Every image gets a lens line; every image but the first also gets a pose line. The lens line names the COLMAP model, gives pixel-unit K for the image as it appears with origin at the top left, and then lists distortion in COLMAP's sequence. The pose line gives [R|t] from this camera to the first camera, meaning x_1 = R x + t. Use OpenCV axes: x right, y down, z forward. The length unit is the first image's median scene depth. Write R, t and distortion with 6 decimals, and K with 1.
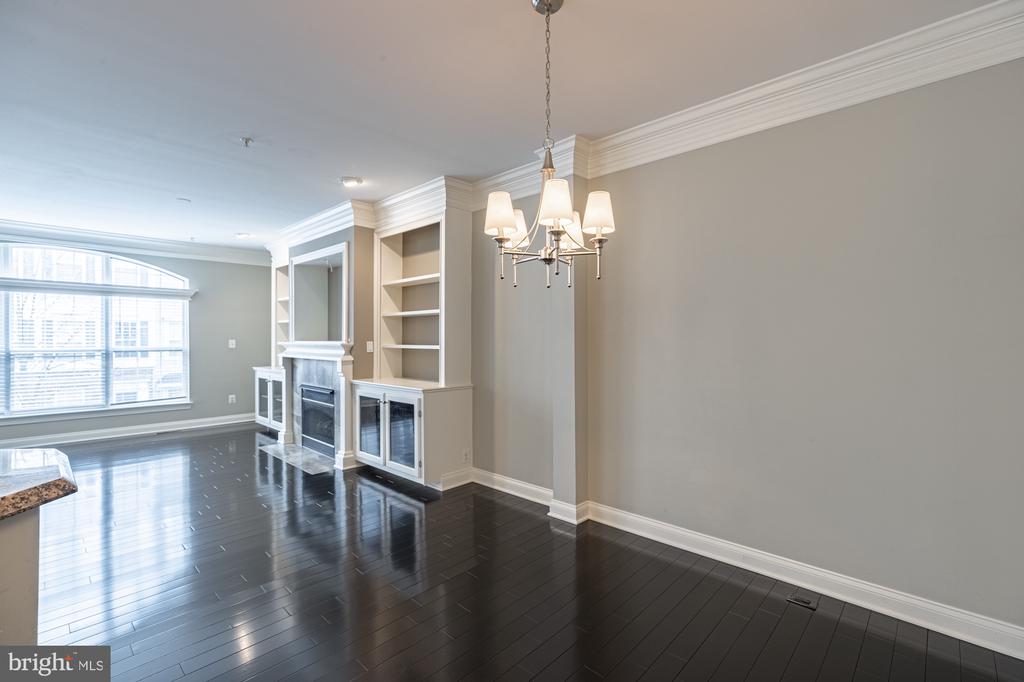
lens RADIAL K [[461.0, 0, 511.1], [0, 461.0, 338.5], [0, 0, 1]] dist [-0.000611, 0.001380]
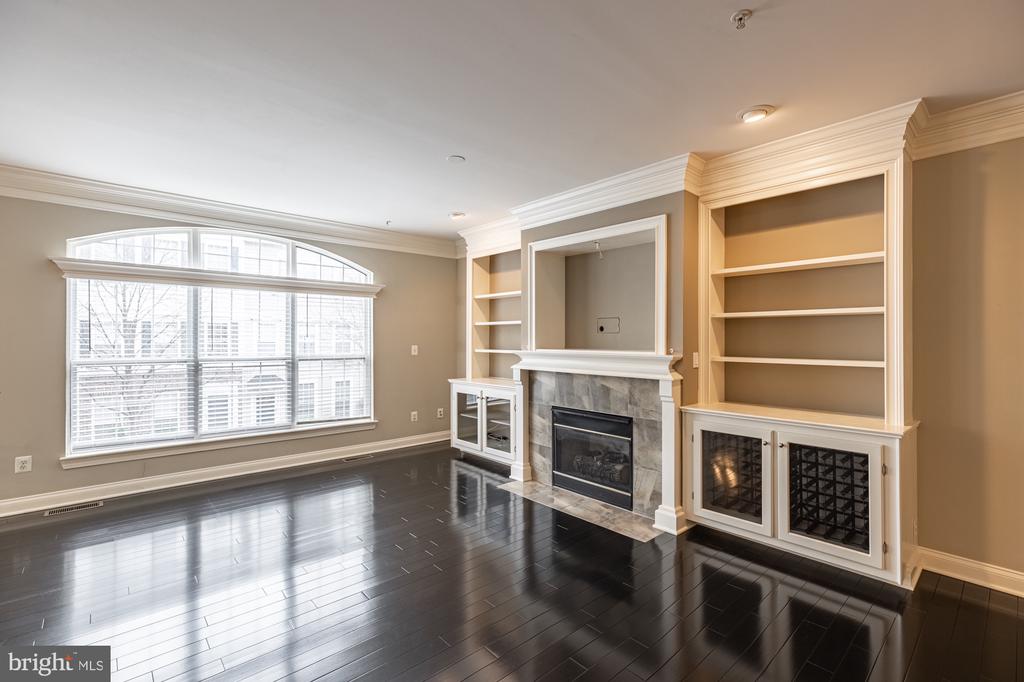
lens RADIAL K [[461.0, 0, 513.3], [0, 461.0, 339.6], [0, 0, 1]] dist [-0.000611, 0.001380]
pose [[0.997490, 0.004448, -0.070661, -0.448585], [-0.004514, 0.999990, -0.000780, -0.009810], [0.070657, 0.001097, 0.997500, 0.218046]]
